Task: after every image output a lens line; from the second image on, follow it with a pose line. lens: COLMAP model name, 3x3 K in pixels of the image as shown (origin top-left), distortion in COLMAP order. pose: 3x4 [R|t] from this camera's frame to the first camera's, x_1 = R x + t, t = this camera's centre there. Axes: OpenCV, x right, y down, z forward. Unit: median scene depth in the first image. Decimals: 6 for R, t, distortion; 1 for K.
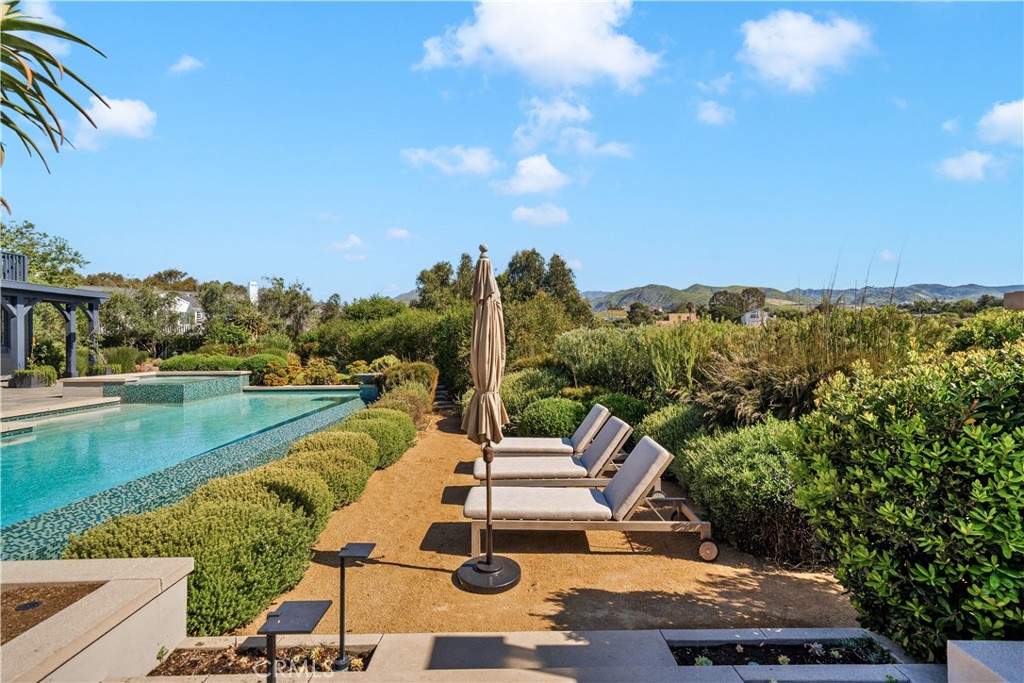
lens RADIAL K [[462.9, 0, 510.8], [0, 462.9, 341.5], [0, 0, 1]] dist [0.011507, 0.000473]
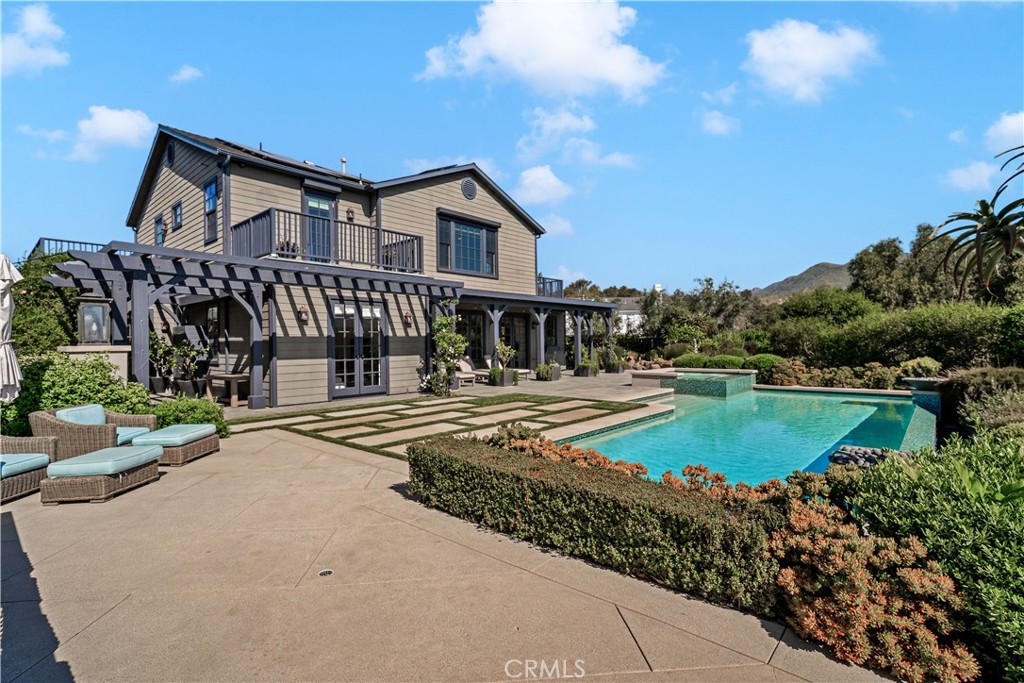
lens RADIAL K [[479.8, 0, 518.4], [0, 479.8, 342.7], [0, 0, 1]] dist [0.013879, 0.000338]
pose [[0.751043, -0.003706, -0.660243, -0.221520], [0.009805, 0.999937, 0.005541, -0.009111], [0.660181, -0.010635, 0.751032, -0.156448]]
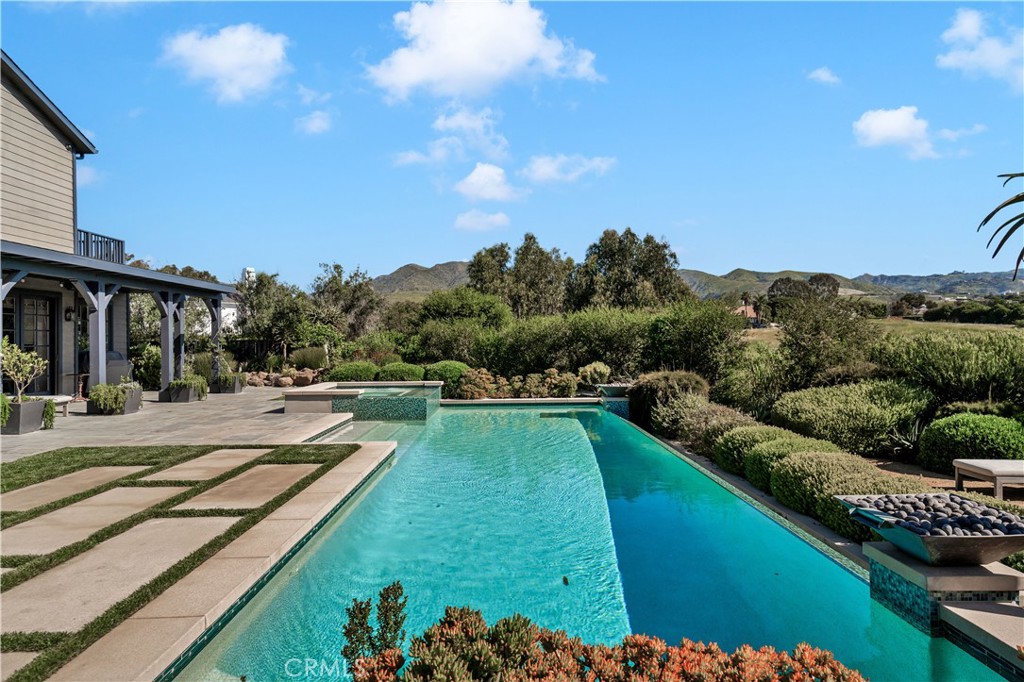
lens RADIAL K [[589.0, 0, 516.3], [0, 589.0, 338.3], [0, 0, 1]] dist [0.023191, -0.000833]
pose [[0.999877, -0.000626, 0.015645, -0.400778], [0.000714, 0.999984, -0.005611, -0.006884], [-0.015641, 0.005621, 0.999862, -0.050845]]
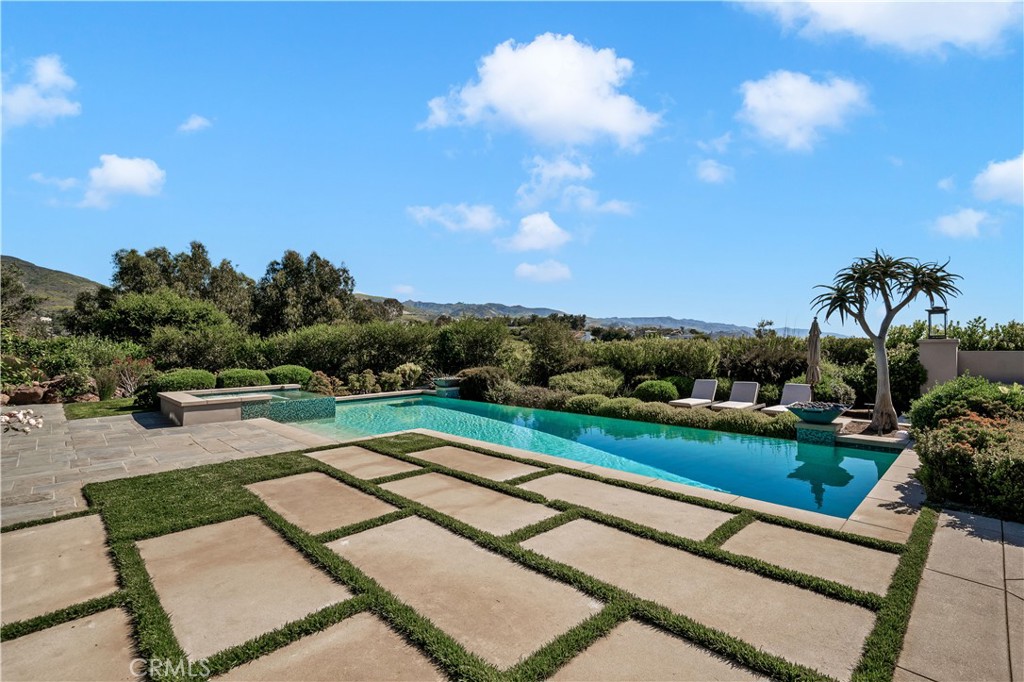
lens RADIAL K [[462.9, 0, 522.2], [0, 462.9, 340.0], [0, 0, 1]] dist [0.011507, 0.000473]
pose [[0.710823, 0.005669, 0.703348, -0.792698], [0.005030, 0.999901, -0.013143, -0.007802], [-0.703353, 0.012880, 0.710724, 0.037926]]
